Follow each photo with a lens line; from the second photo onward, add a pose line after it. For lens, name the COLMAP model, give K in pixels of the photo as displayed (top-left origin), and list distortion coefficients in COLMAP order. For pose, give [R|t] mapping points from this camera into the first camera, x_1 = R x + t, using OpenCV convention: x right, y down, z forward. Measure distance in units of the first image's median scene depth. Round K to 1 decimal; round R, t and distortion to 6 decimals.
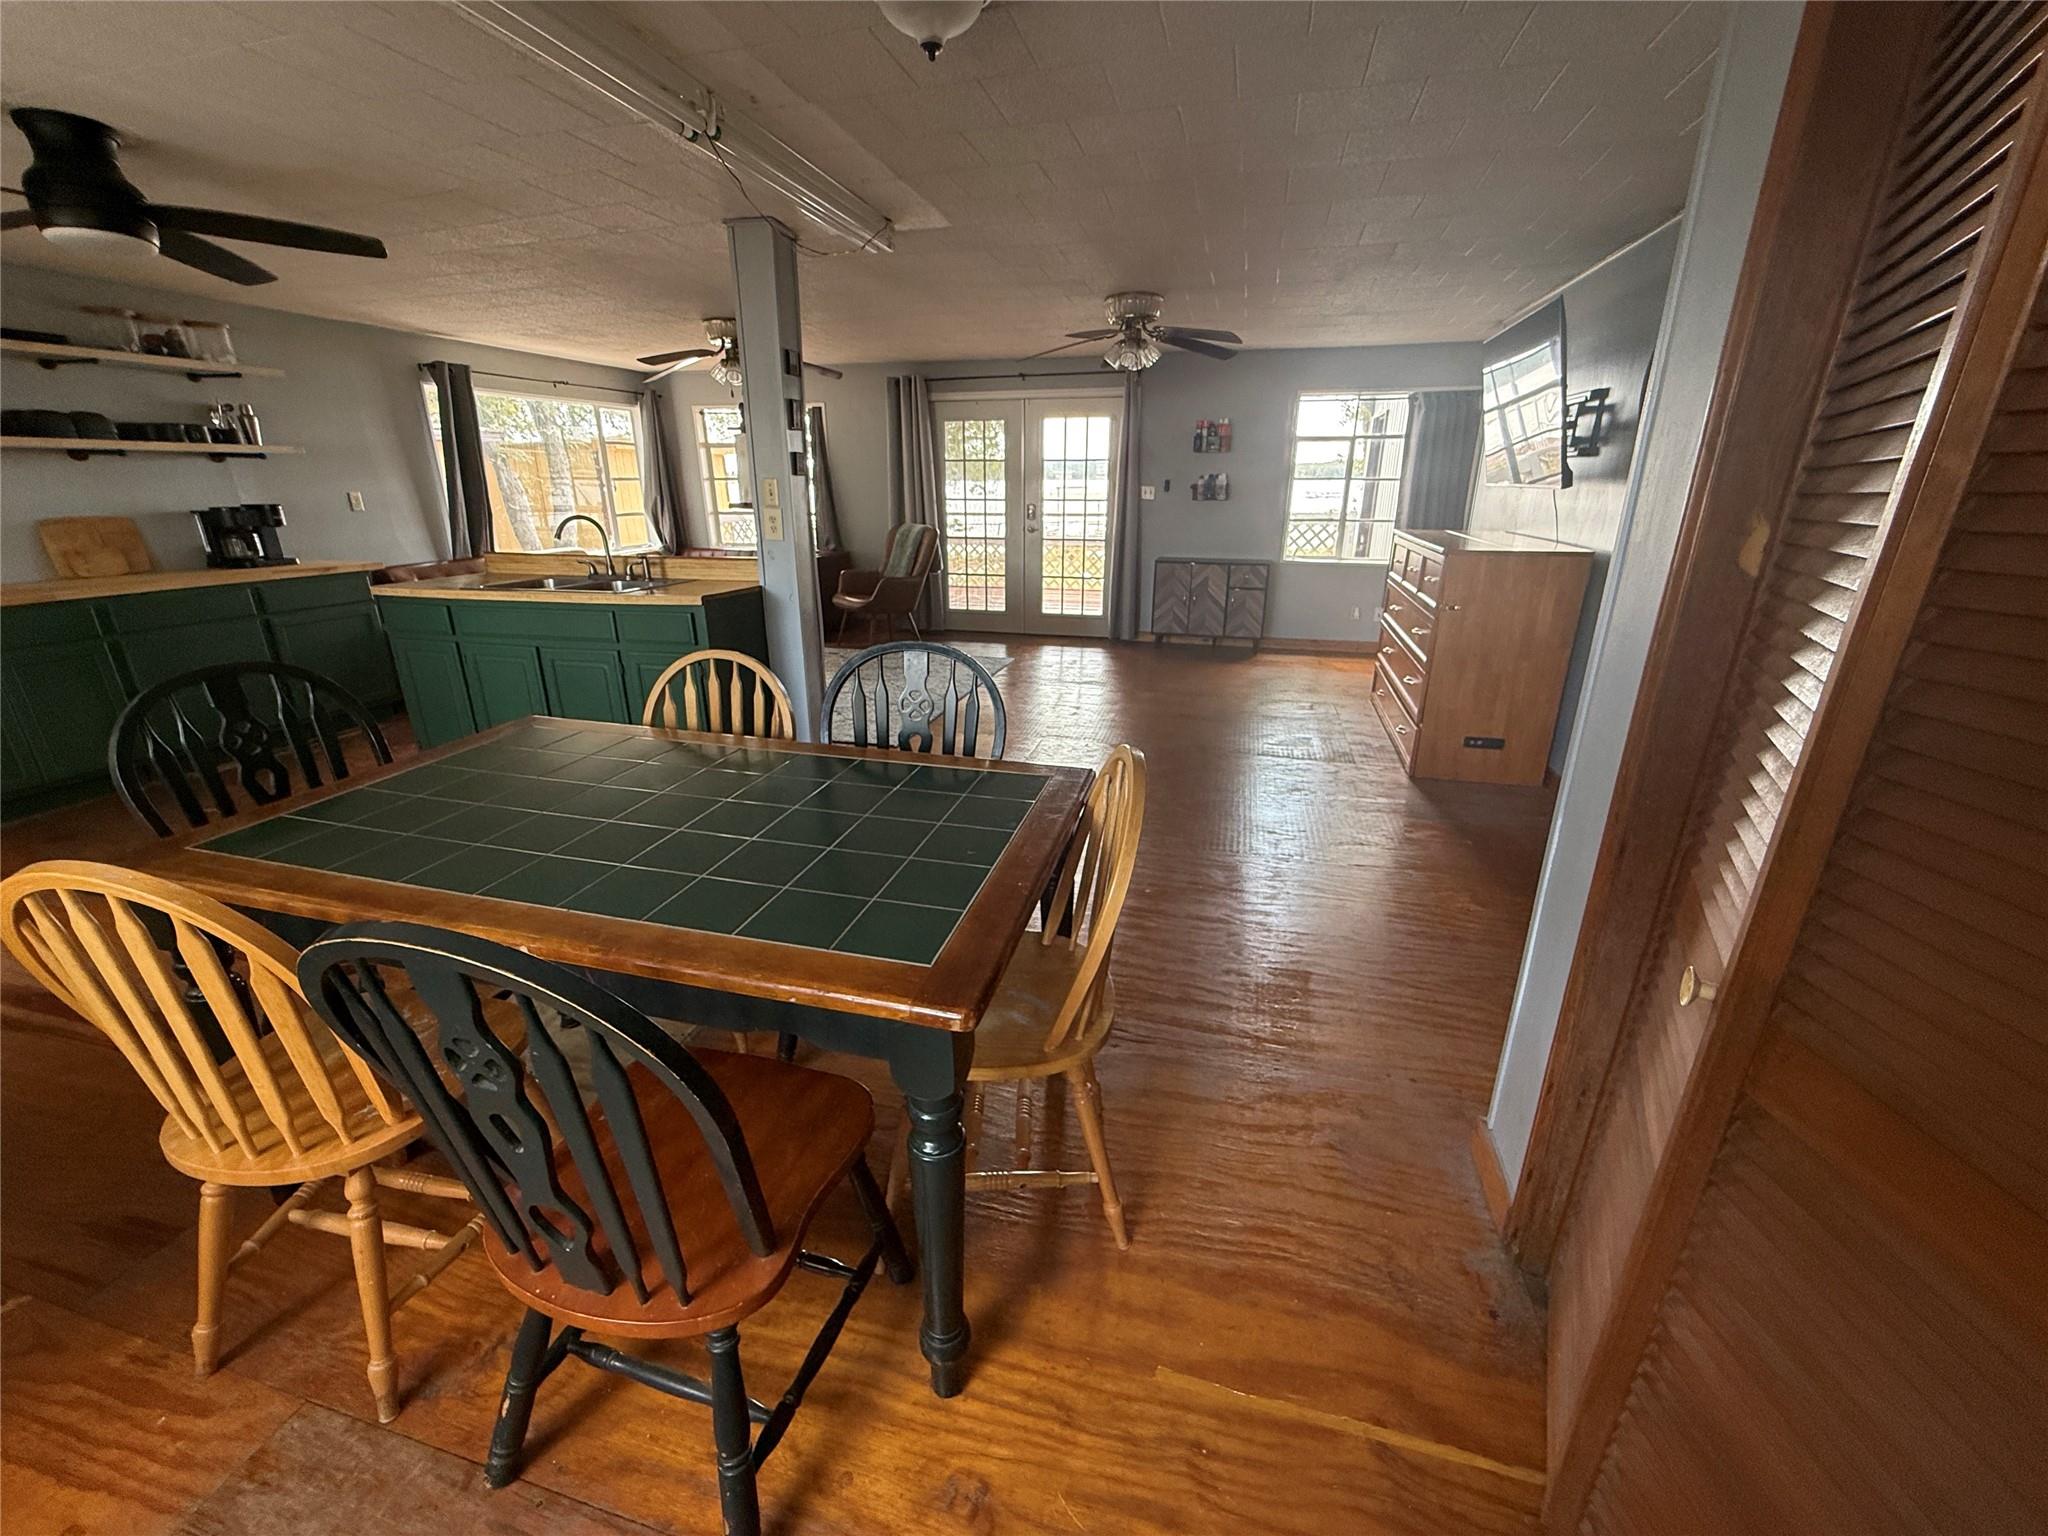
lens RADIAL K [[822.8, 0, 1019.0], [0, 822.8, 766.2], [0, 0, 1]] dist [-0.002114, 0.000268]
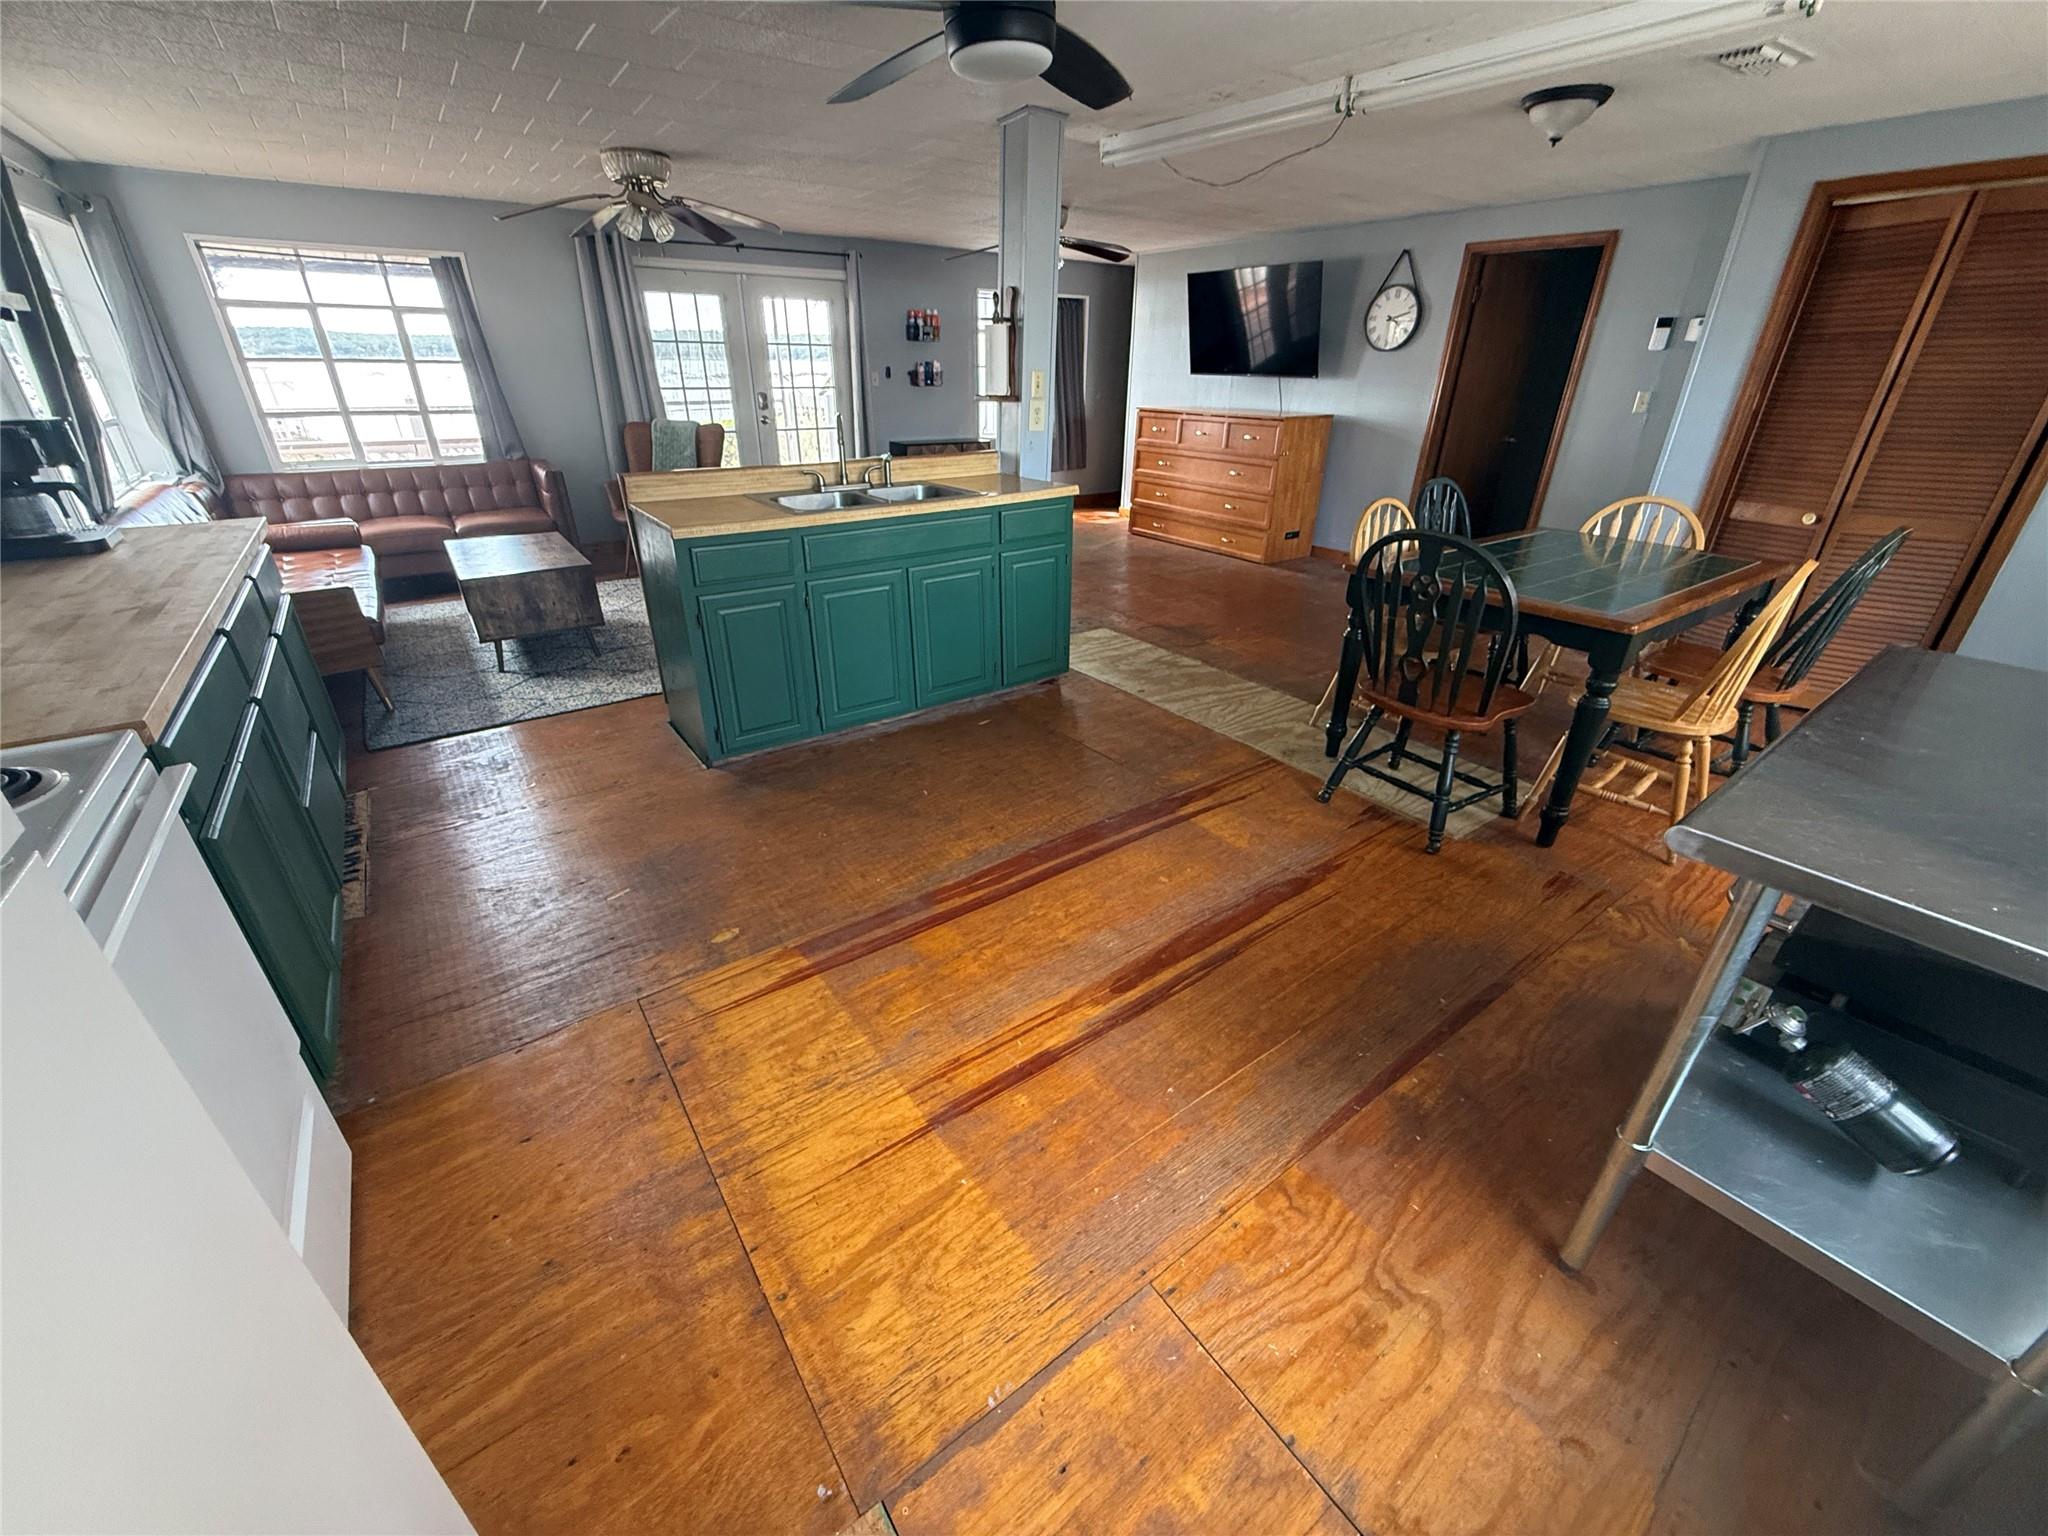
lens RADIAL K [[822.8, 0, 1014.7], [0, 822.8, 773.6], [0, 0, 1]] dist [-0.002114, 0.000268]
pose [[0.626249, -0.340788, 0.701196, -0.861008], [0.244257, 0.939887, 0.238645, -0.082079], [-0.740372, 0.021820, 0.671843, 0.212958]]
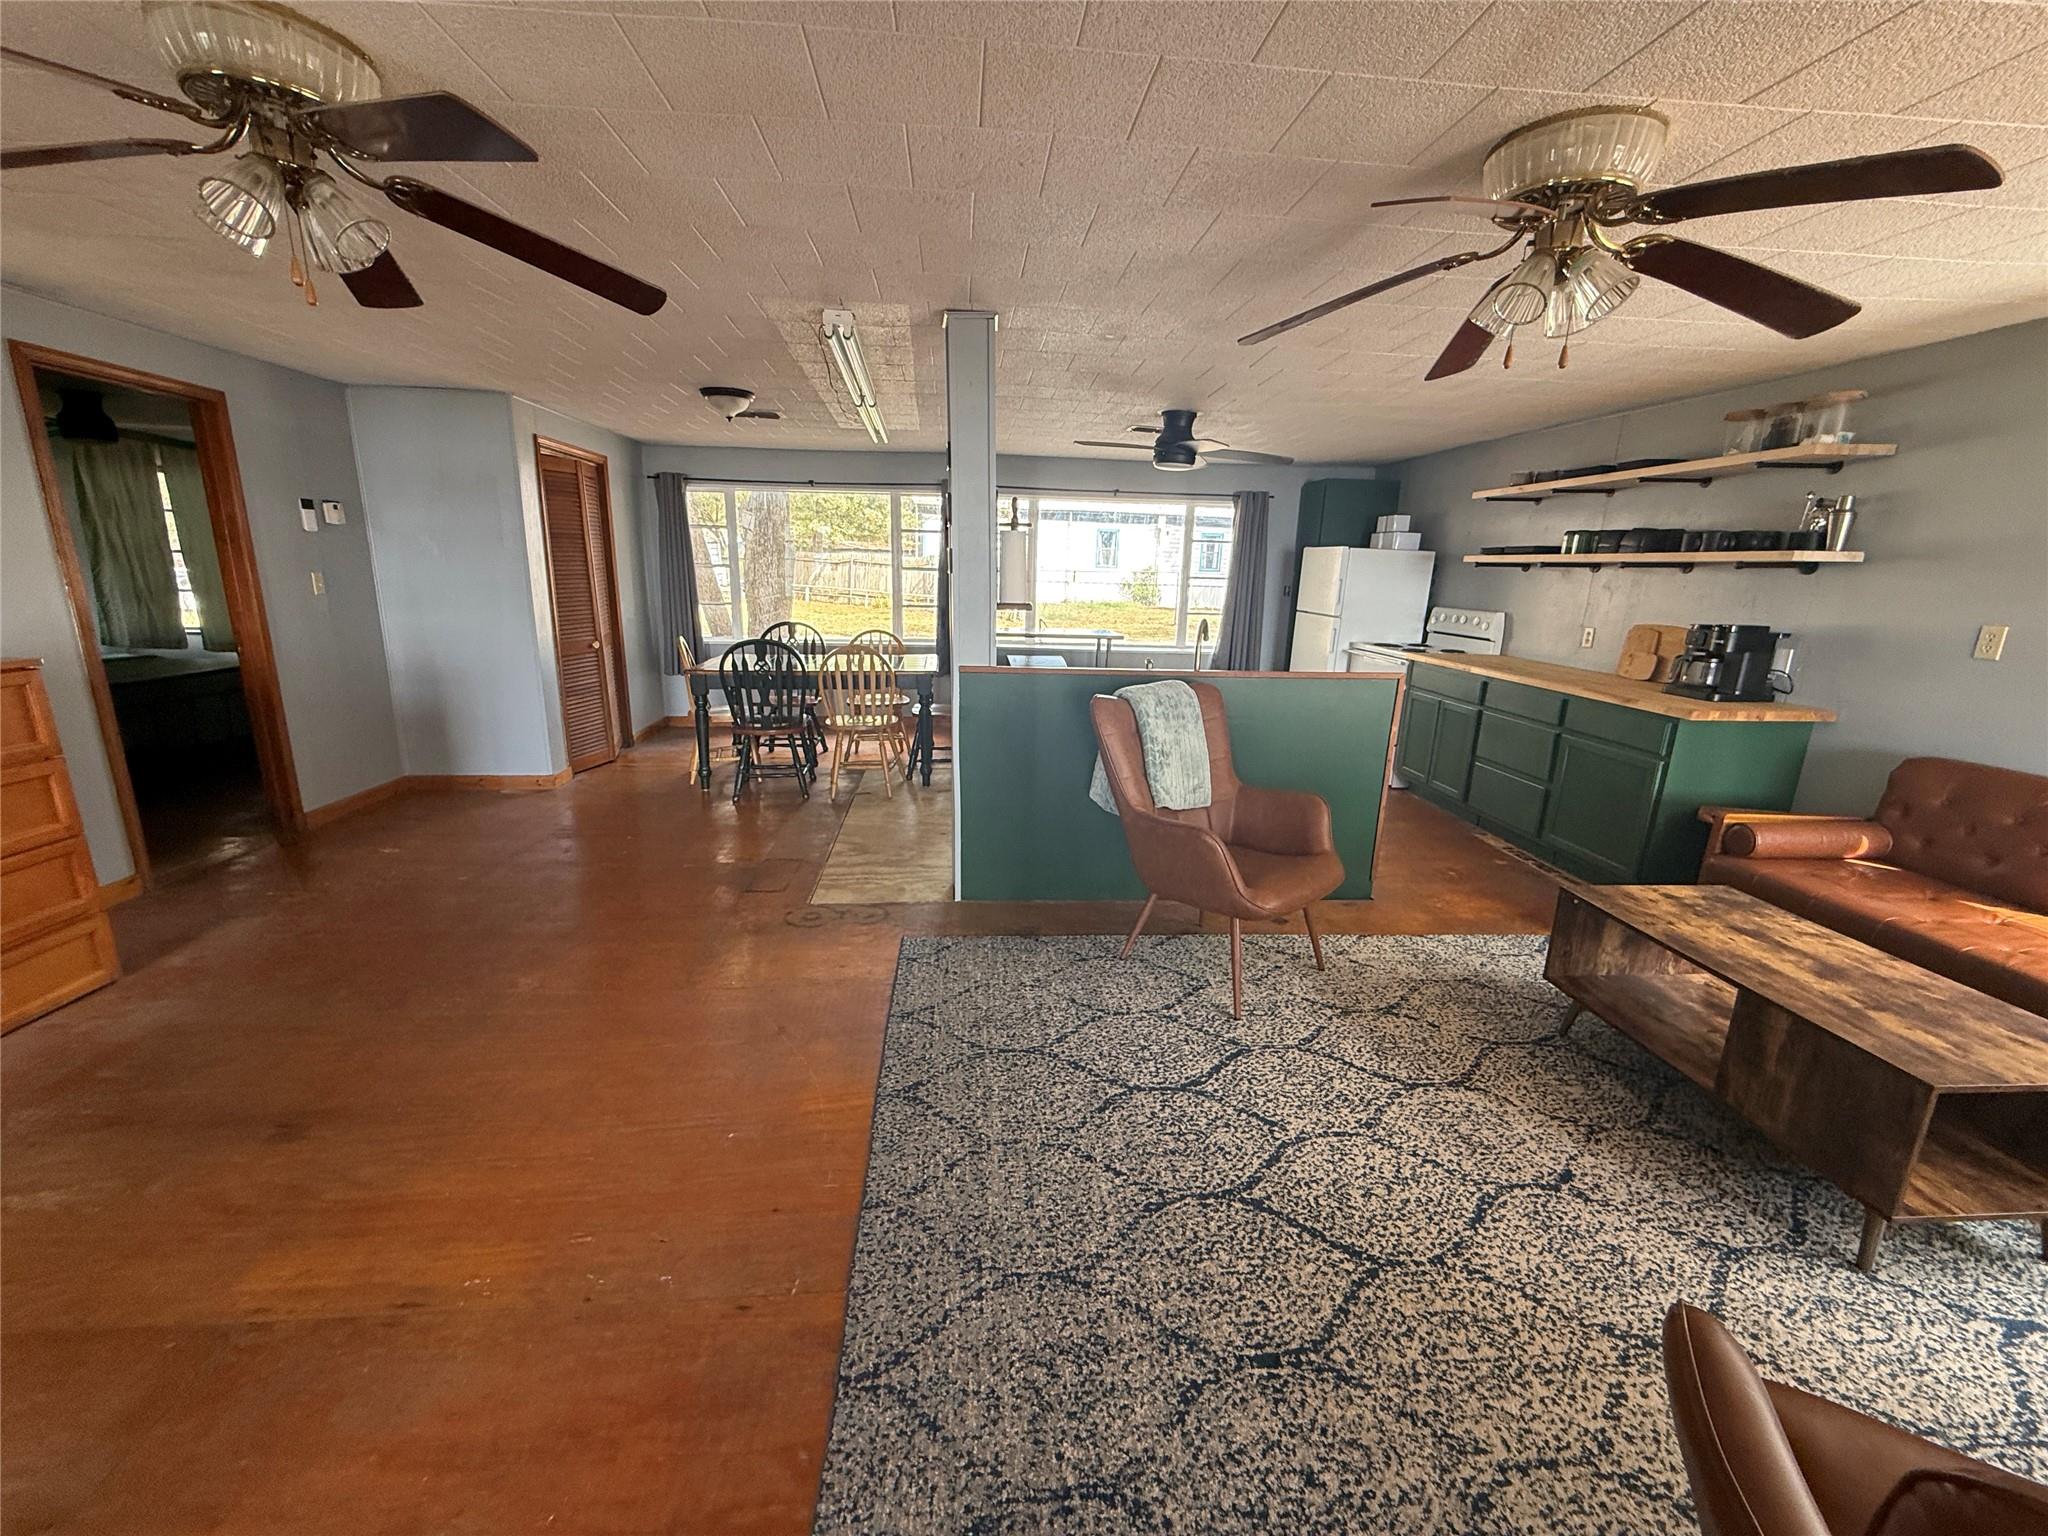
lens RADIAL K [[822.8, 0, 1021.2], [0, 822.8, 773.1], [0, 0, 1]] dist [-0.002114, 0.000268]
pose [[-0.936134, 0.065859, -0.345422, 0.006531], [-0.135566, 0.838780, 0.527323, -0.468779], [0.324462, 0.540472, -0.776282, 1.318017]]
